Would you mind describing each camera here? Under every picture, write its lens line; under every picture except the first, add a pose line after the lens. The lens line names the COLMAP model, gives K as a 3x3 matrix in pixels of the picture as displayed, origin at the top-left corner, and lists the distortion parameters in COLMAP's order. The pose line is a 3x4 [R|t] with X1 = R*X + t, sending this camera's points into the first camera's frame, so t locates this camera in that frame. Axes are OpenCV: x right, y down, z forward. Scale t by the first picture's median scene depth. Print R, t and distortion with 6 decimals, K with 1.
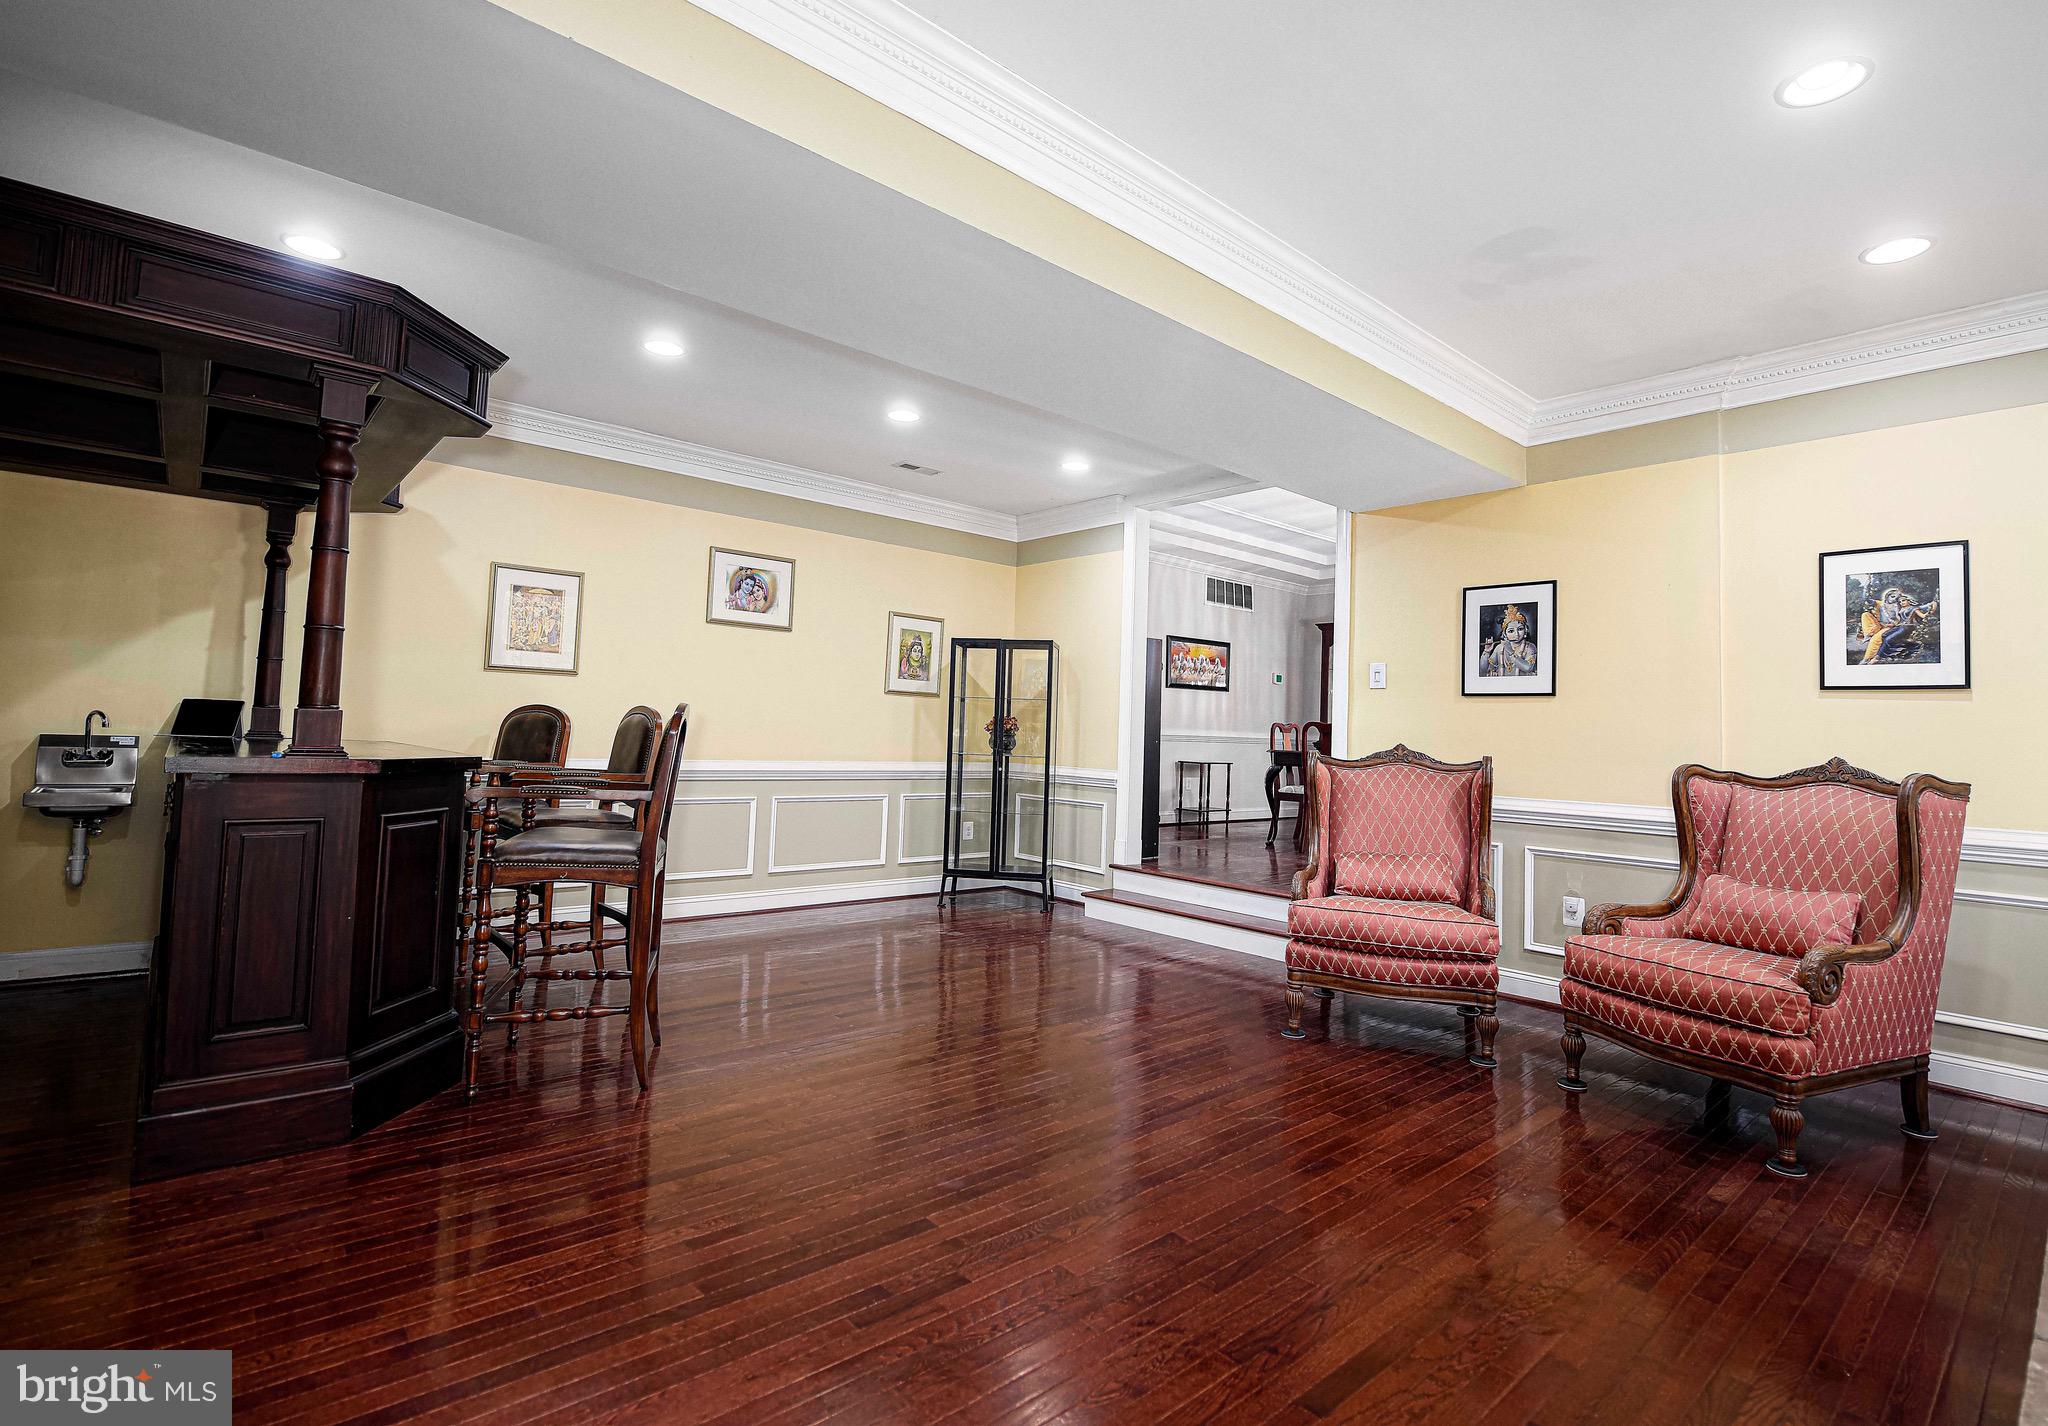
lens RADIAL K [[957.8, 0, 1030.3], [0, 957.8, 715.6], [0, 0, 1]] dist [-0.005579, -0.000702]
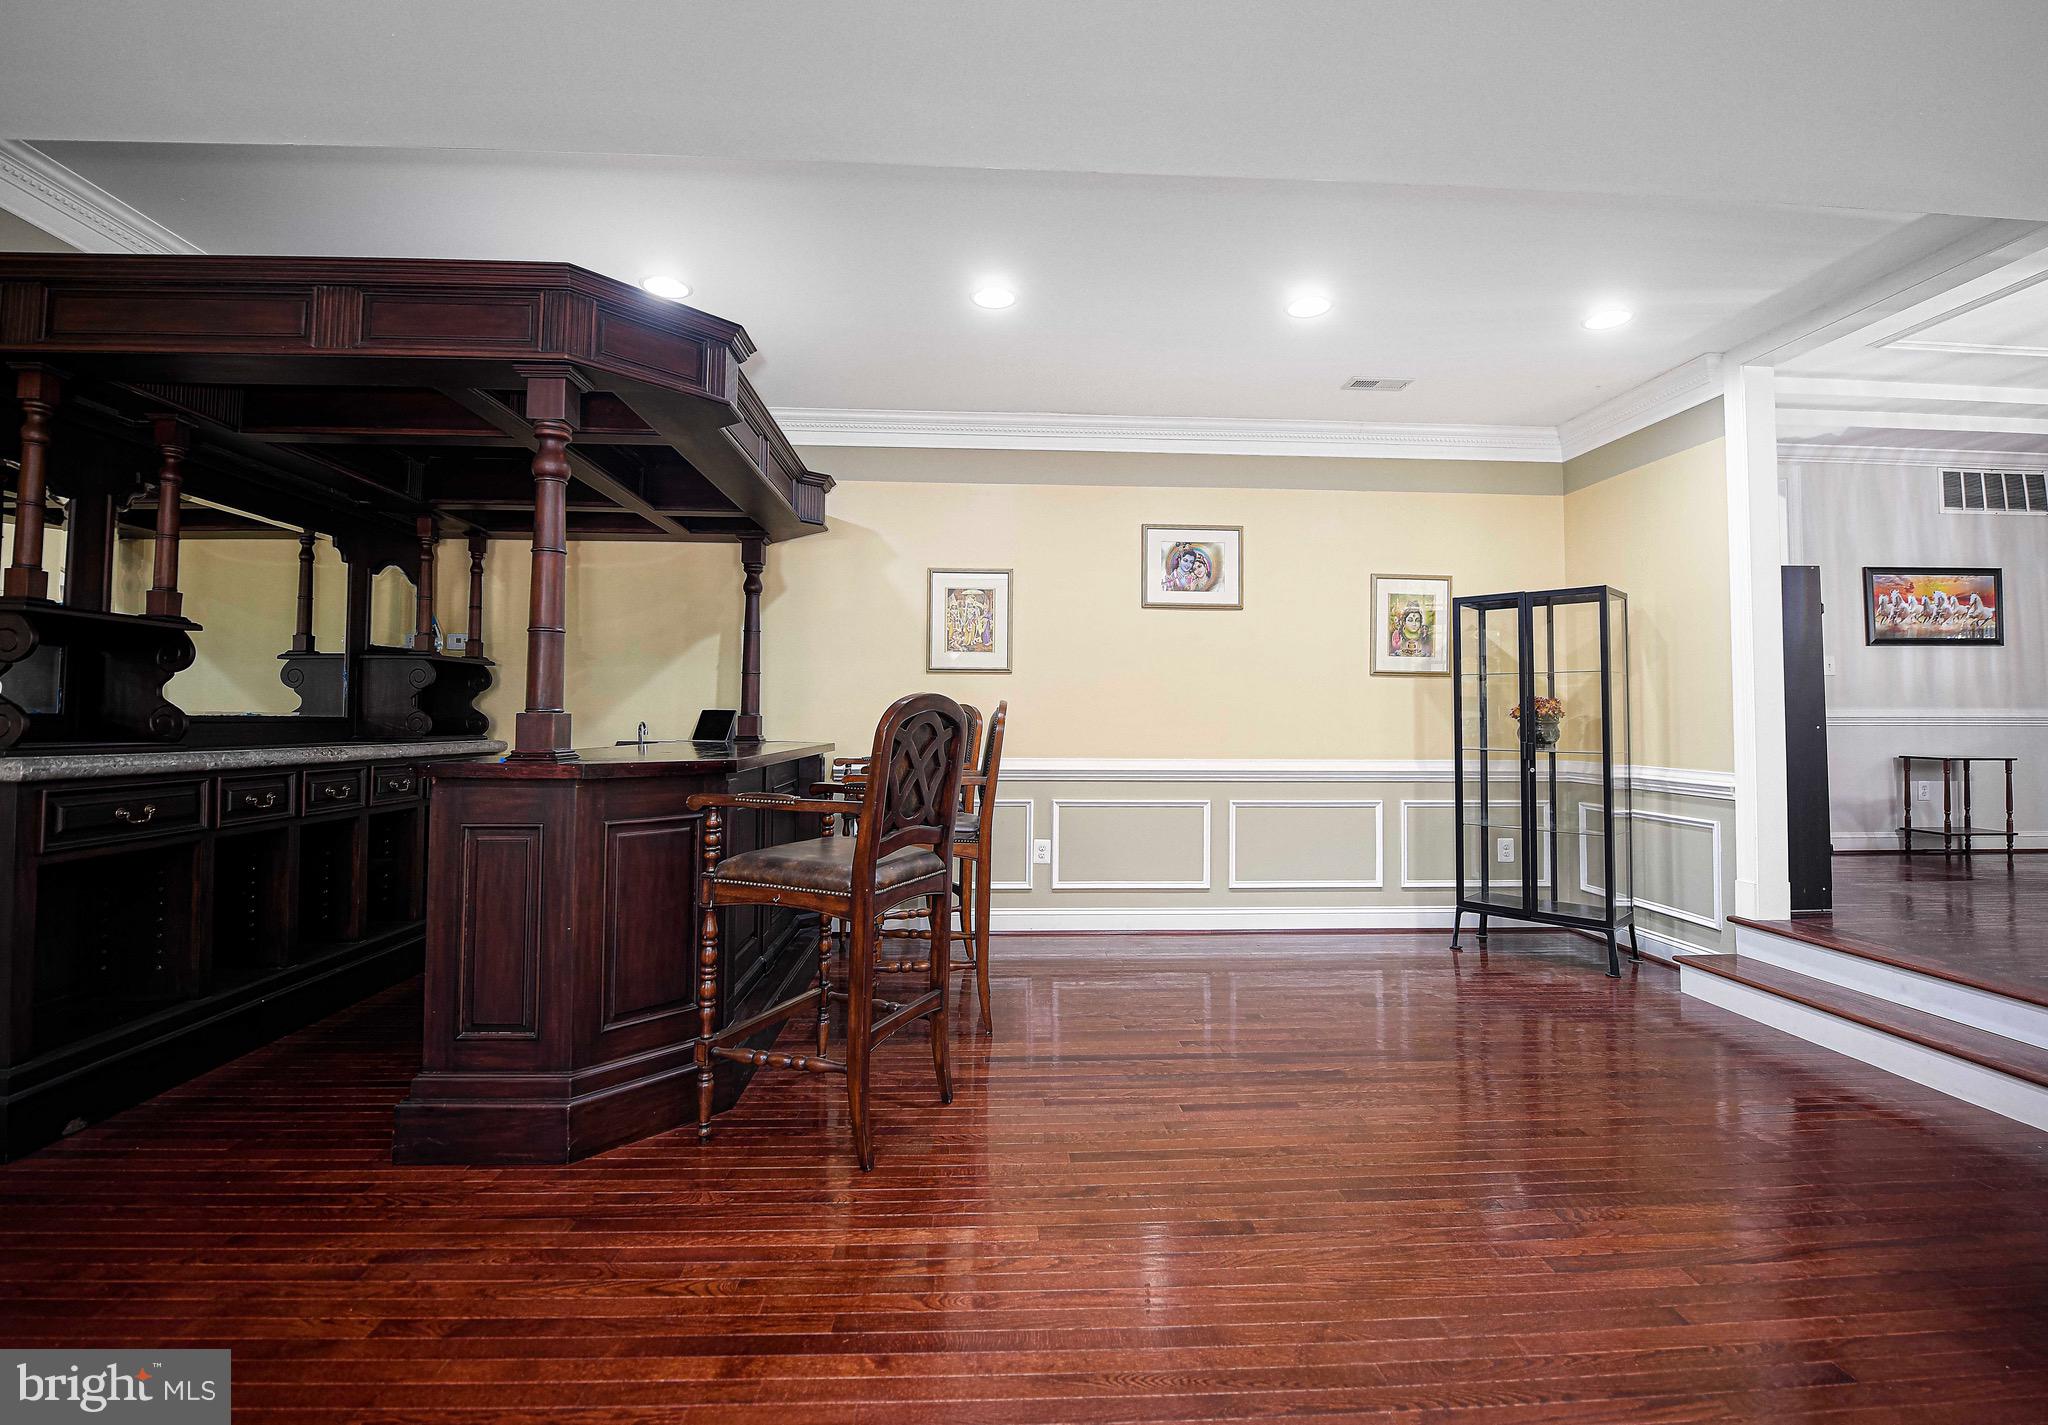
lens RADIAL K [[904.5, 0, 1020.7], [0, 904.5, 698.5], [0, 0, 1]] dist [-0.013571, -0.001336]
pose [[0.789297, -0.042231, -0.612558, 0.081129], [0.032427, 0.999107, -0.027097, 0.007381], [0.613155, 0.001524, 0.789961, 0.214090]]
